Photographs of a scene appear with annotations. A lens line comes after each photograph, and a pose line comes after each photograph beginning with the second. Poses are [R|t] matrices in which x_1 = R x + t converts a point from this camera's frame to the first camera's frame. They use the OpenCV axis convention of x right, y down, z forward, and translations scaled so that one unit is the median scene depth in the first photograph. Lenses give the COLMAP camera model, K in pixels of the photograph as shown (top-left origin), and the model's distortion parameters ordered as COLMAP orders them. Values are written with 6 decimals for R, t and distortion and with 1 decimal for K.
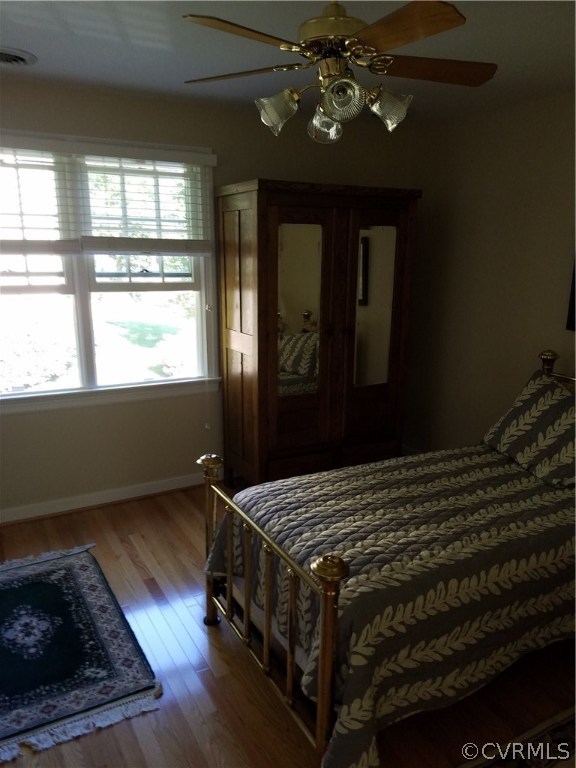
lens RADIAL K [[594.0, 0, 285.0], [0, 594.0, 386.9], [0, 0, 1]] dist [0.287251, -0.536932]
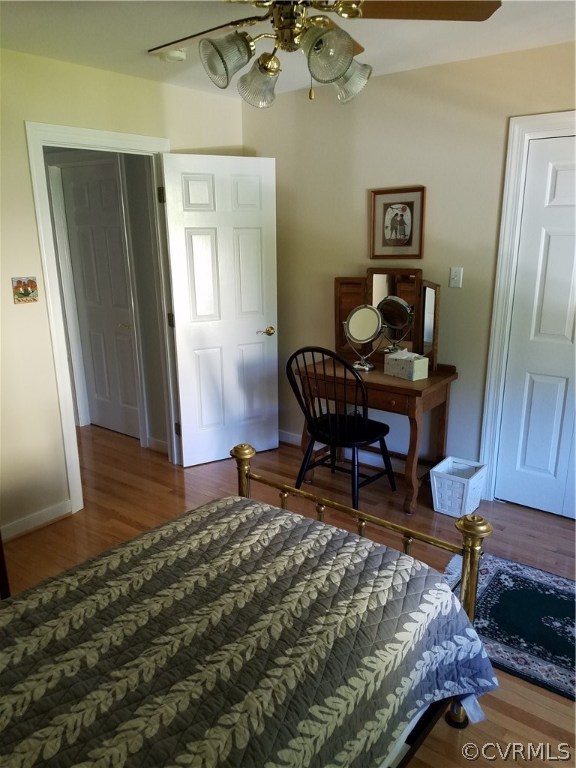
lens RADIAL K [[594.0, 0, 285.0], [0, 594.0, 386.9], [0, 0, 1]] dist [0.287251, -0.536932]
pose [[-0.917011, 0.111079, -0.383083, 0.379090], [-0.084913, 0.884056, 0.459604, -0.374074], [0.389719, 0.453990, -0.801257, 1.555079]]
